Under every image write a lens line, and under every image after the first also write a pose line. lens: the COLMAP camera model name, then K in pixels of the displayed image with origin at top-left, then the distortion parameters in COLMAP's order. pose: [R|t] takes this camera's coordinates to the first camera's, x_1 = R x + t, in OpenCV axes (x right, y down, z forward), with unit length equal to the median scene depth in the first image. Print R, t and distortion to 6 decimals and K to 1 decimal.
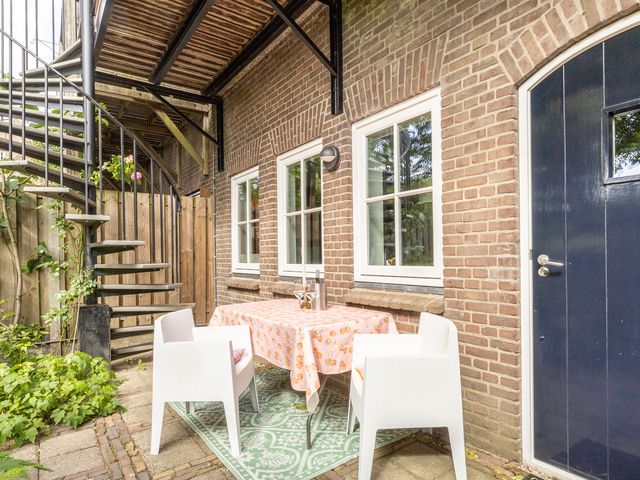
lens RADIAL K [[382.5, 0, 321.4], [0, 382.5, 255.4], [0, 0, 1]] dist [0.001320, 0.000519]
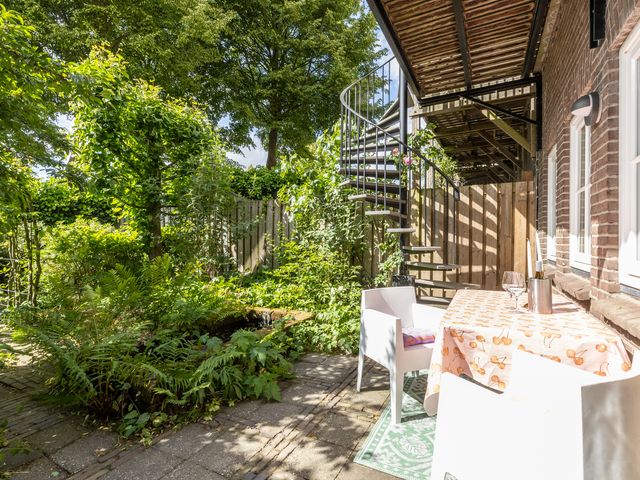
lens RADIAL K [[319.4, 0, 318.2], [0, 319.4, 241.7], [0, 0, 1]] dist [-0.000589, 0.000338]
pose [[0.438443, 0.019786, -0.898541, 0.240781], [-0.005496, 0.999798, 0.019334, -0.009443], [0.898742, -0.003538, 0.438463, 0.184786]]
